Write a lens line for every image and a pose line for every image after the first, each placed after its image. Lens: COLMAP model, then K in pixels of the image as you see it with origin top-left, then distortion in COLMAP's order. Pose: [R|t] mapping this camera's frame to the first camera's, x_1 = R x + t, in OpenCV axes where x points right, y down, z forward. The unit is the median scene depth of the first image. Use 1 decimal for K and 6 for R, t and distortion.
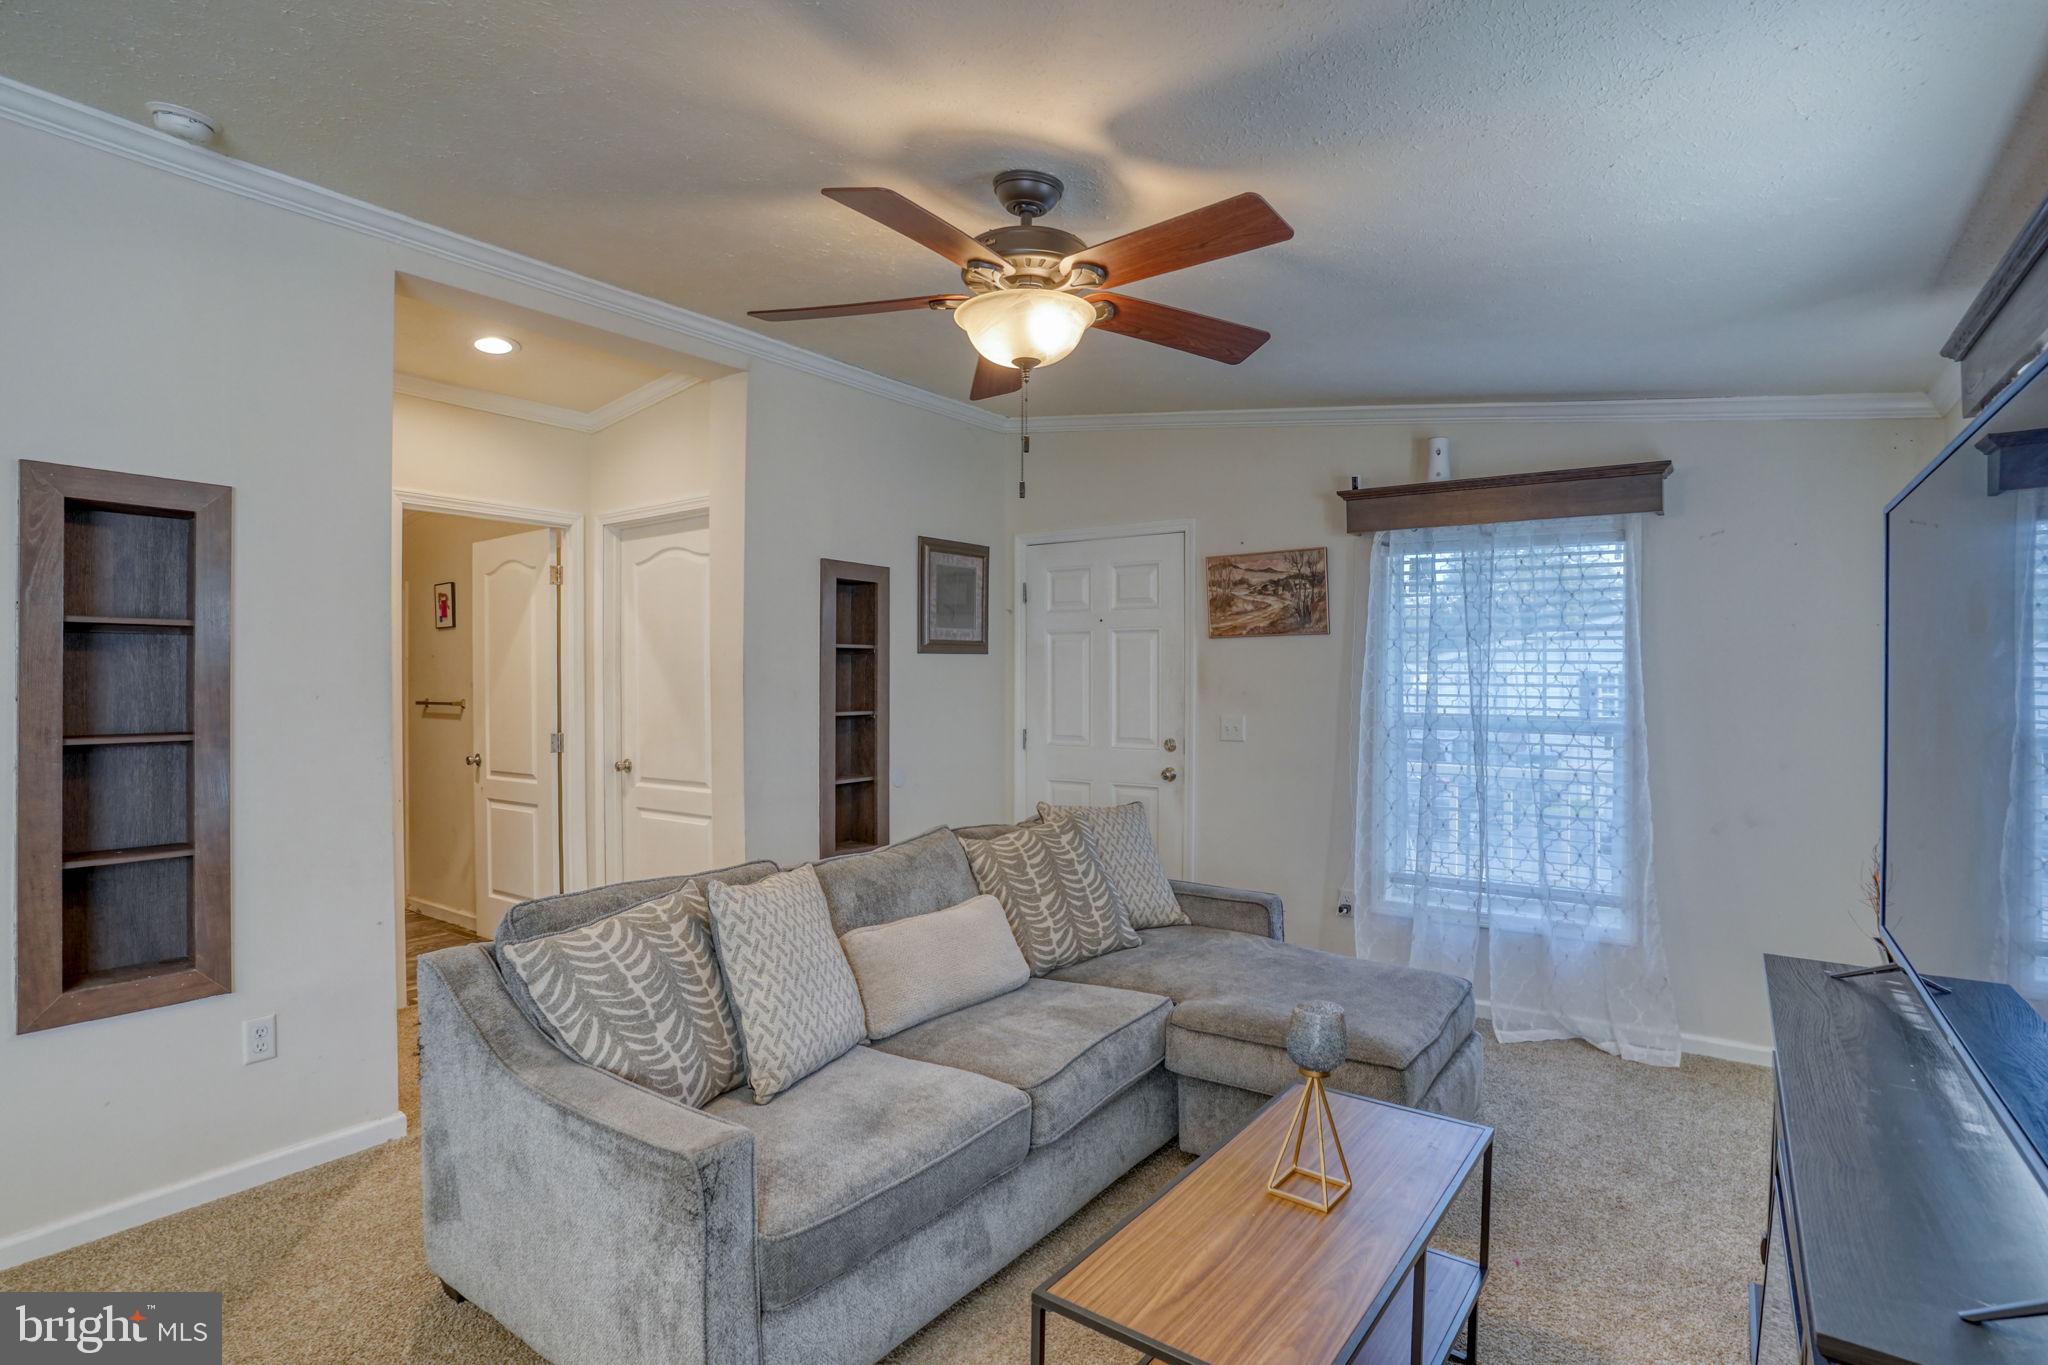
lens RADIAL K [[1102.1, 0, 1035.0], [0, 1102.1, 682.7], [0, 0, 1]] dist [-0.094941, 0.042829]
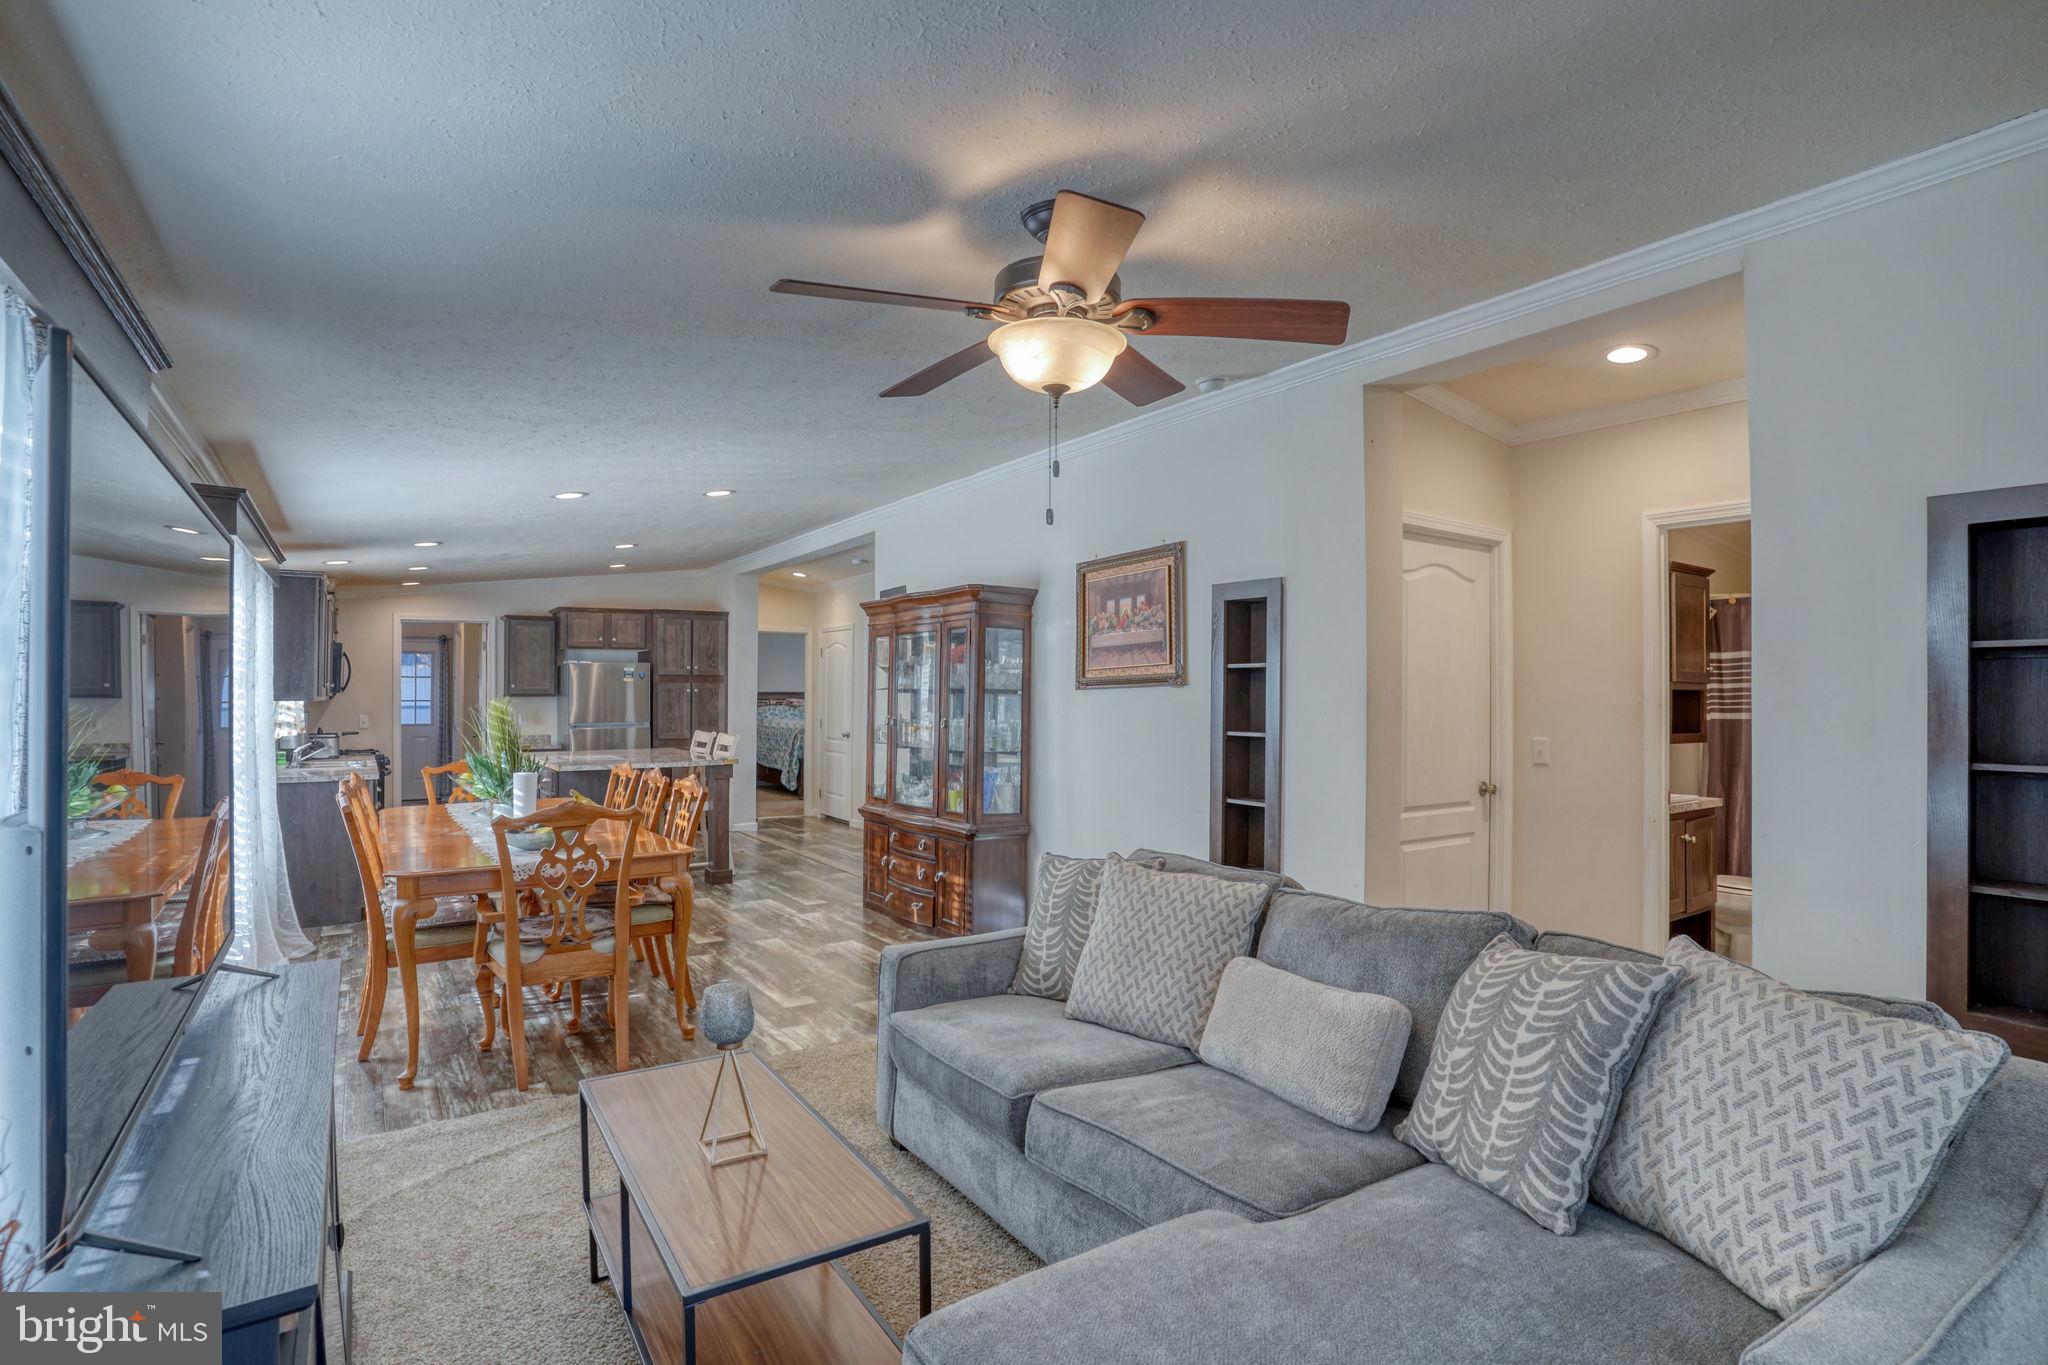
lens RADIAL K [[971.2, 0, 1029.7], [0, 971.2, 689.7], [0, 0, 1]] dist [-0.019783, 0.000125]
pose [[-0.349280, 0.000475, -0.937018, 0.606641], [-0.002342, 0.999996, 0.001380, -0.012179], [0.937015, 0.002677, -0.349278, 0.942012]]
